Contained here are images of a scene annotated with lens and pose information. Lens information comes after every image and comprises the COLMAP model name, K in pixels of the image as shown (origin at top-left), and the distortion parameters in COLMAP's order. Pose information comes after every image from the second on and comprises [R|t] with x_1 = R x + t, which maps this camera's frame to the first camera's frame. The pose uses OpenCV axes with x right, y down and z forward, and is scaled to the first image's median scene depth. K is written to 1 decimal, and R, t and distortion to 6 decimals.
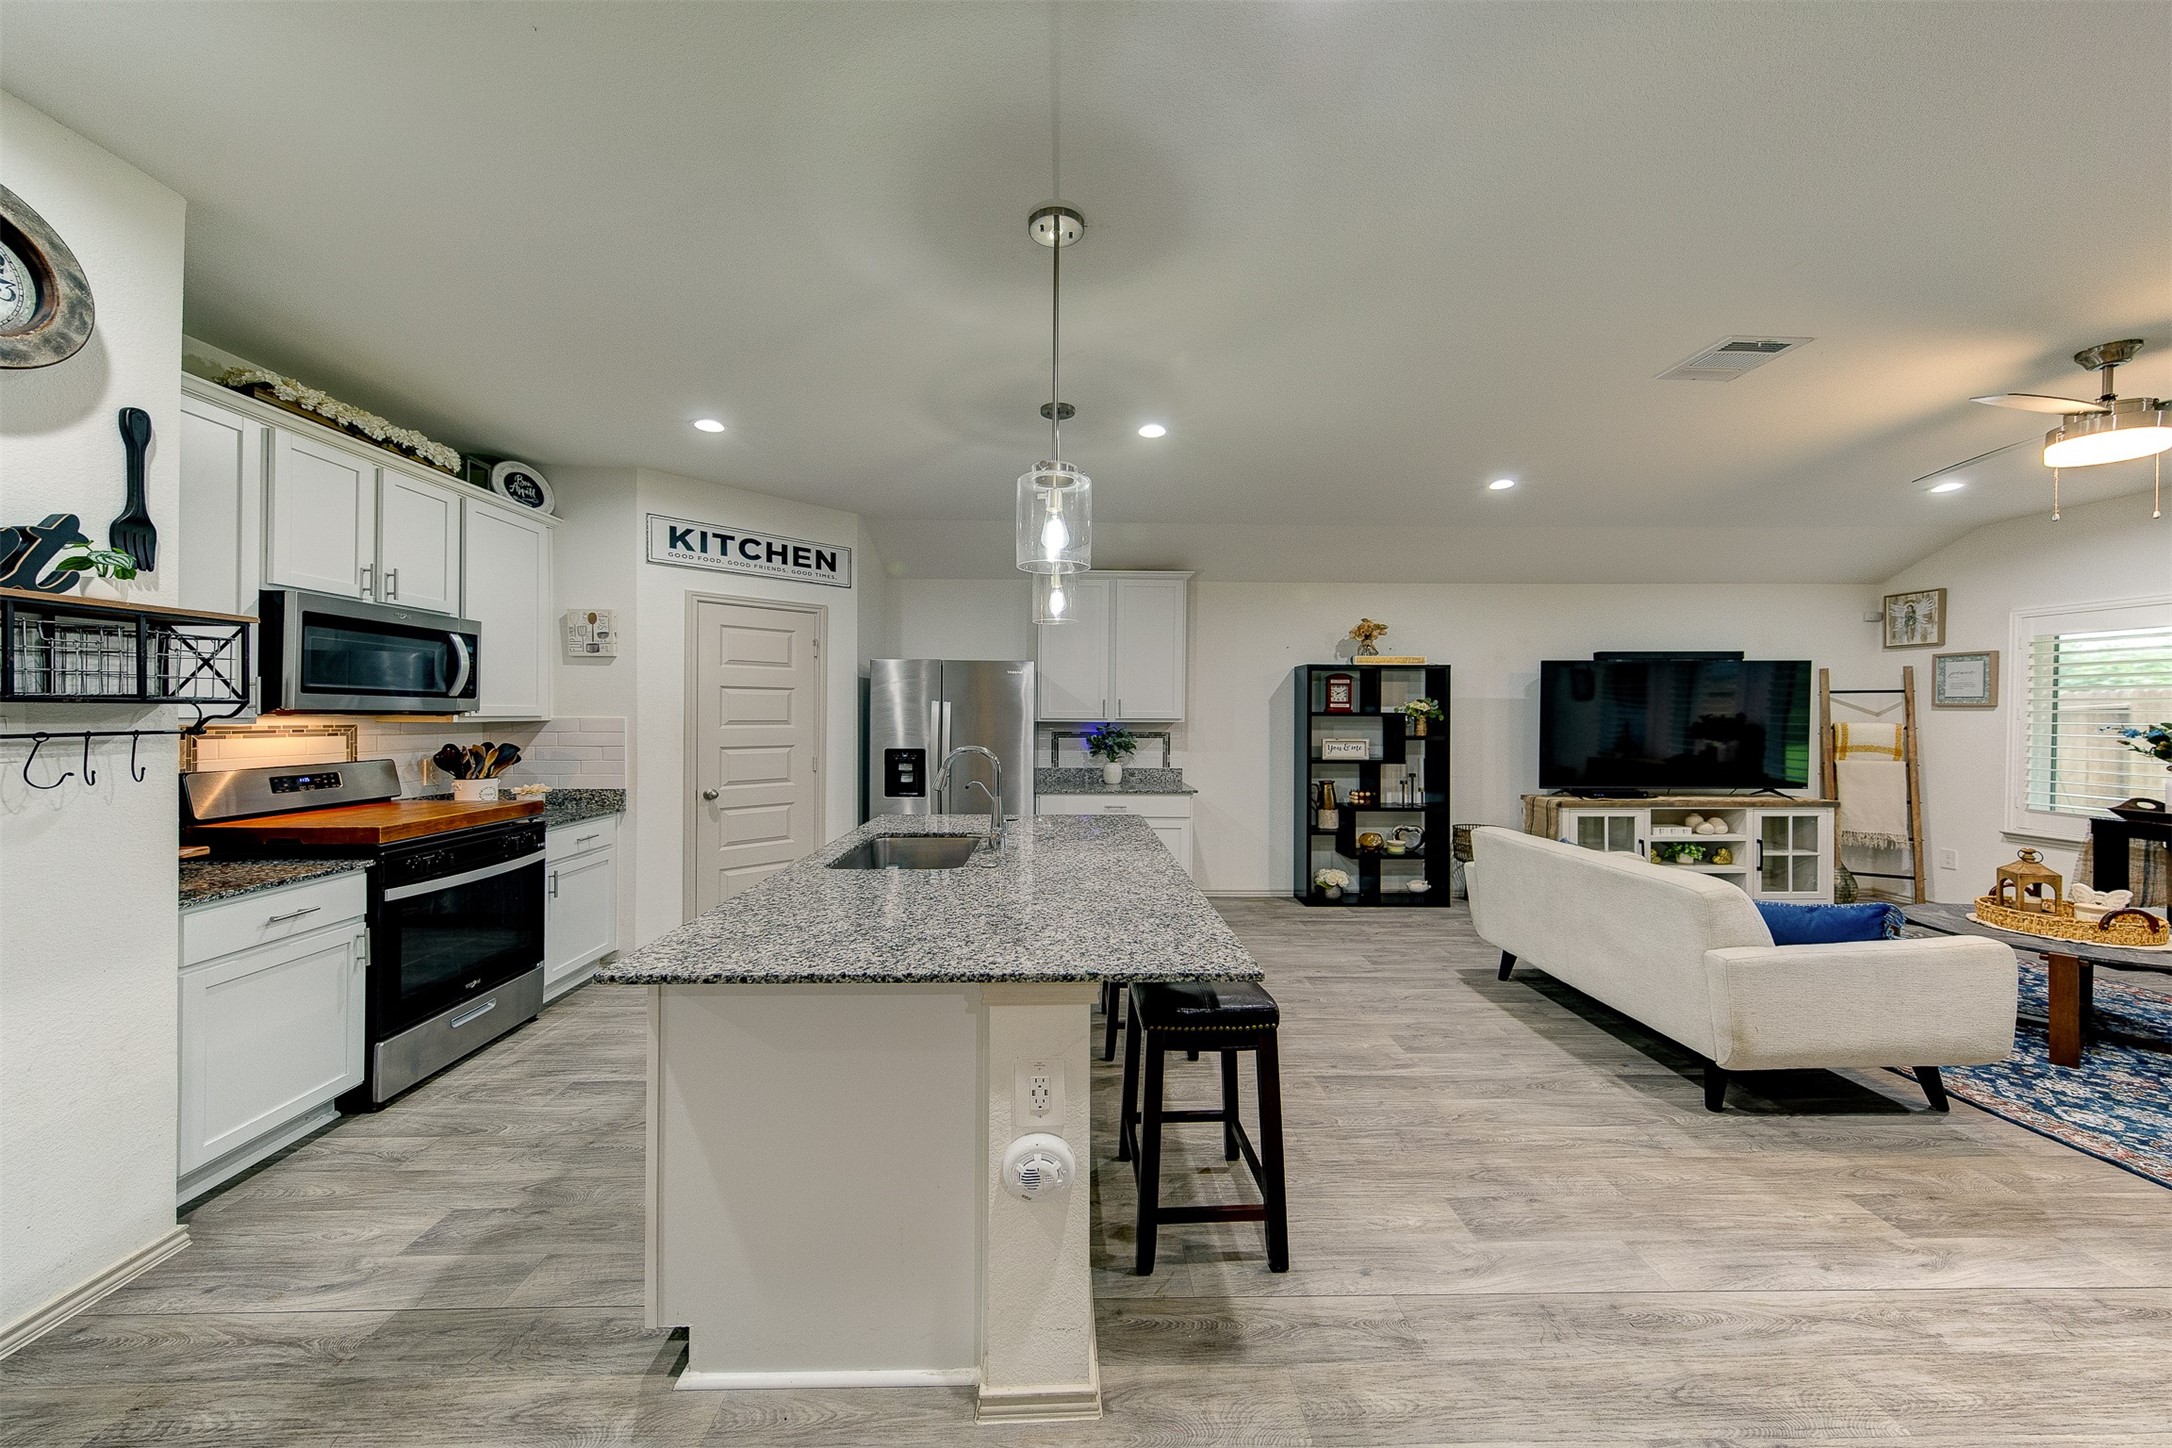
lens RADIAL K [[715.4, 0, 1096.7], [0, 715.4, 724.1], [0, 0, 1]] dist [0.011349, -0.000748]
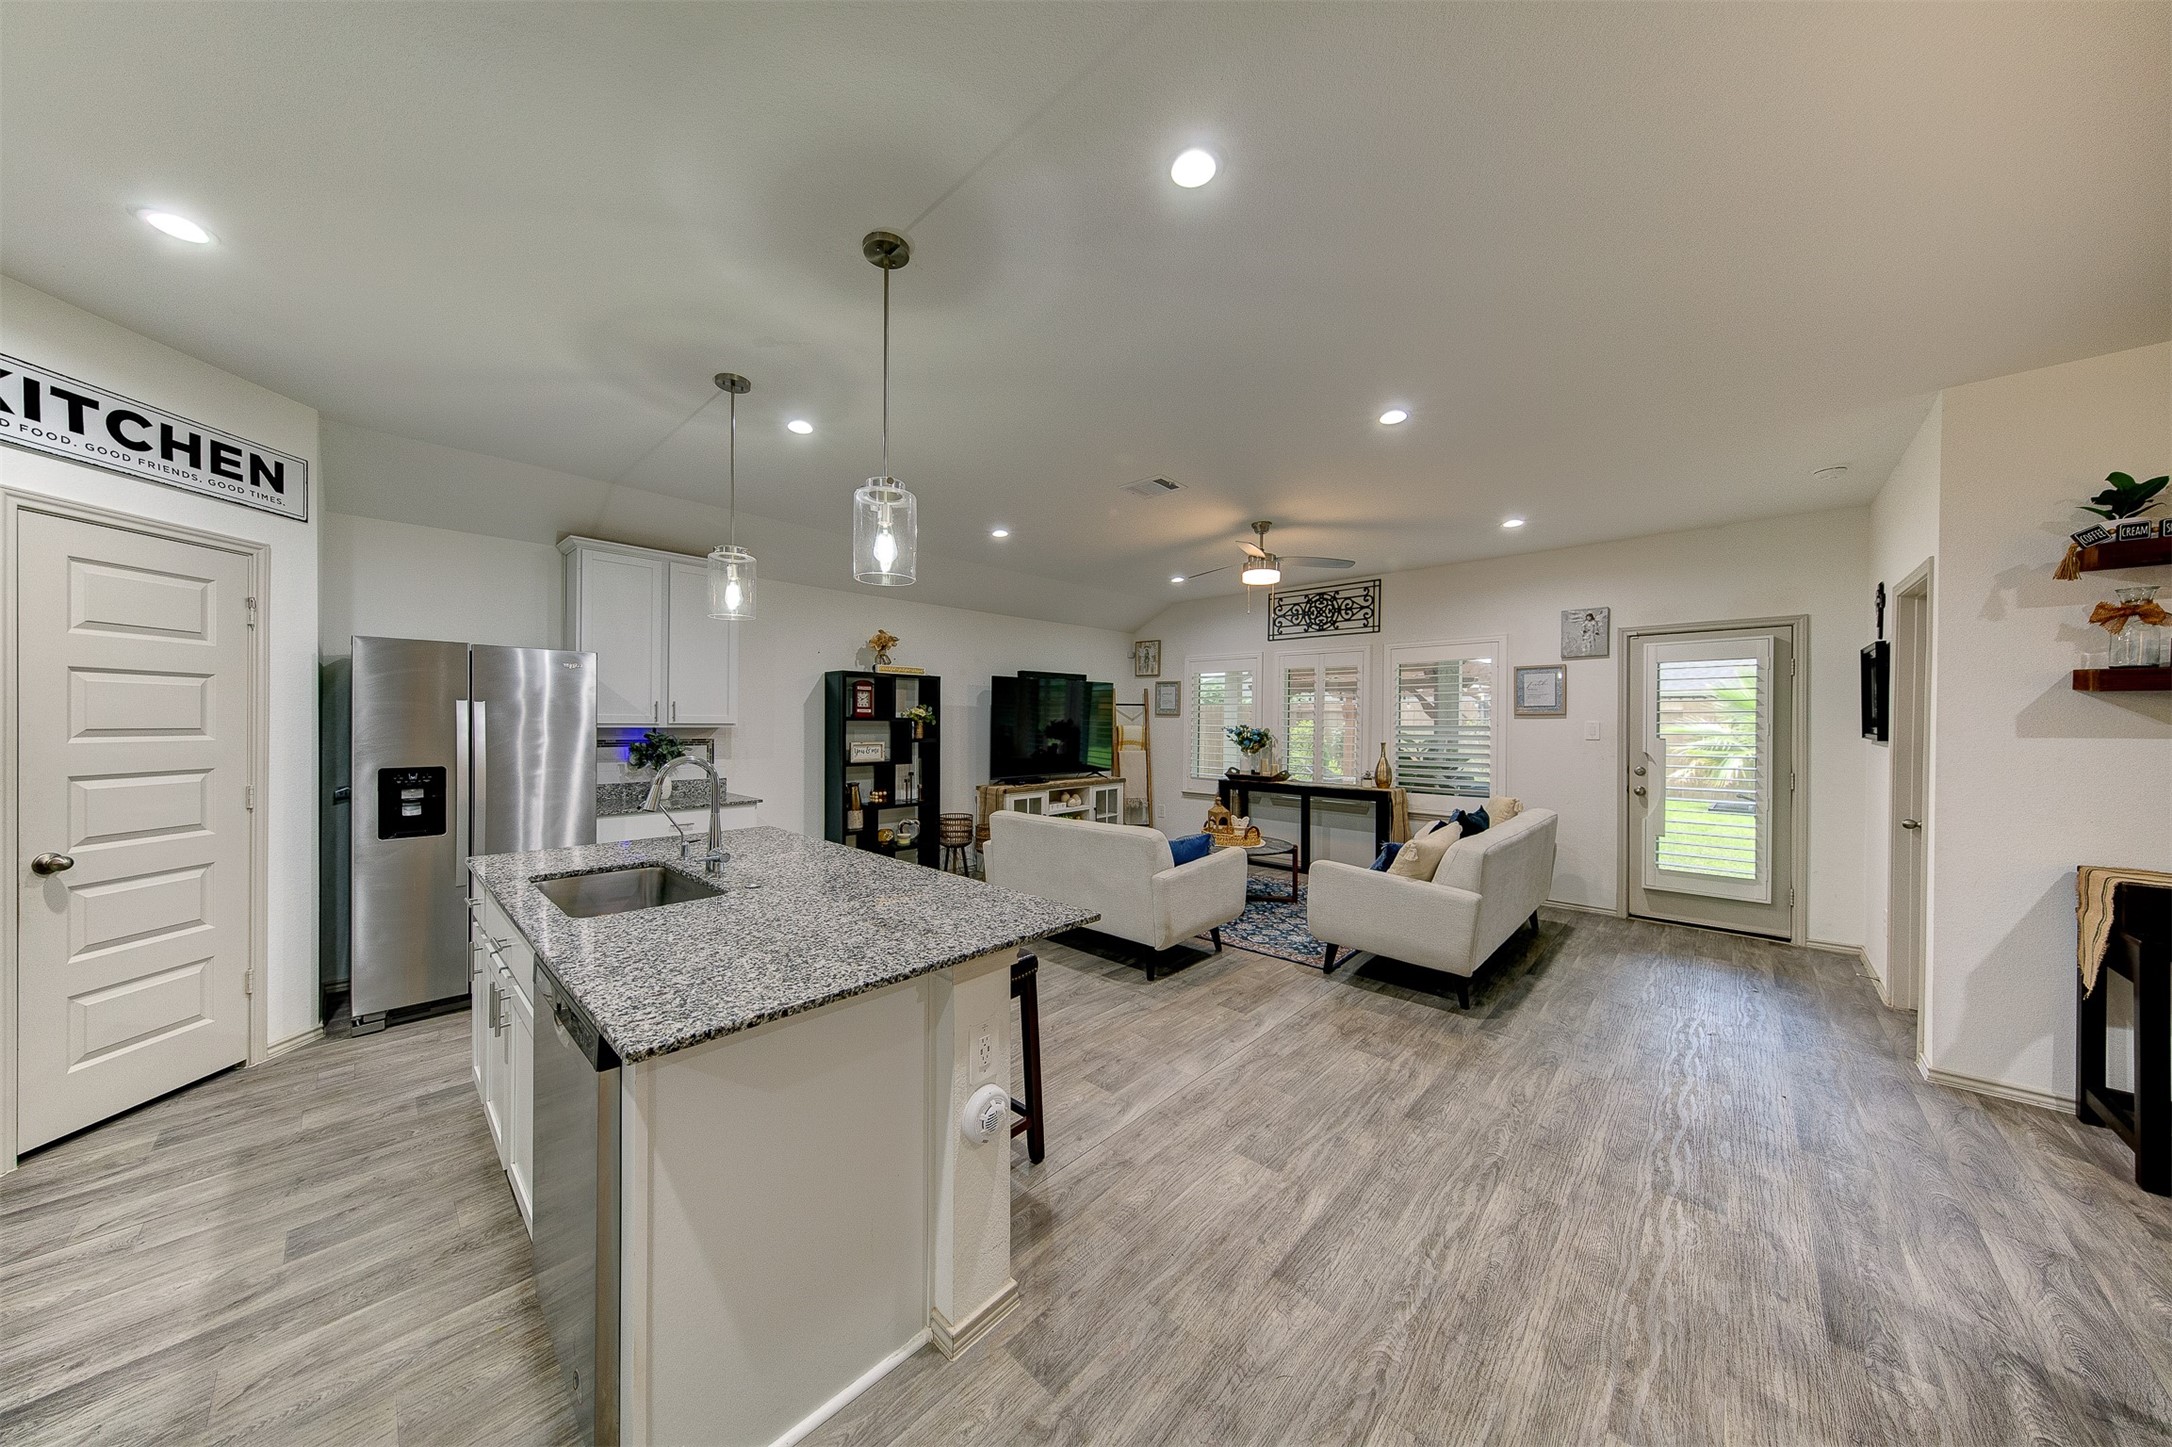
lens RADIAL K [[729.1, 0, 1112.3], [0, 729.1, 725.0], [0, 0, 1]] dist [0.006720, -0.000323]
pose [[0.675999, -0.002623, 0.736898, -0.391106], [0.005024, 0.999987, -0.001049, -0.003874], [-0.736886, 0.004411, 0.676003, 0.025189]]
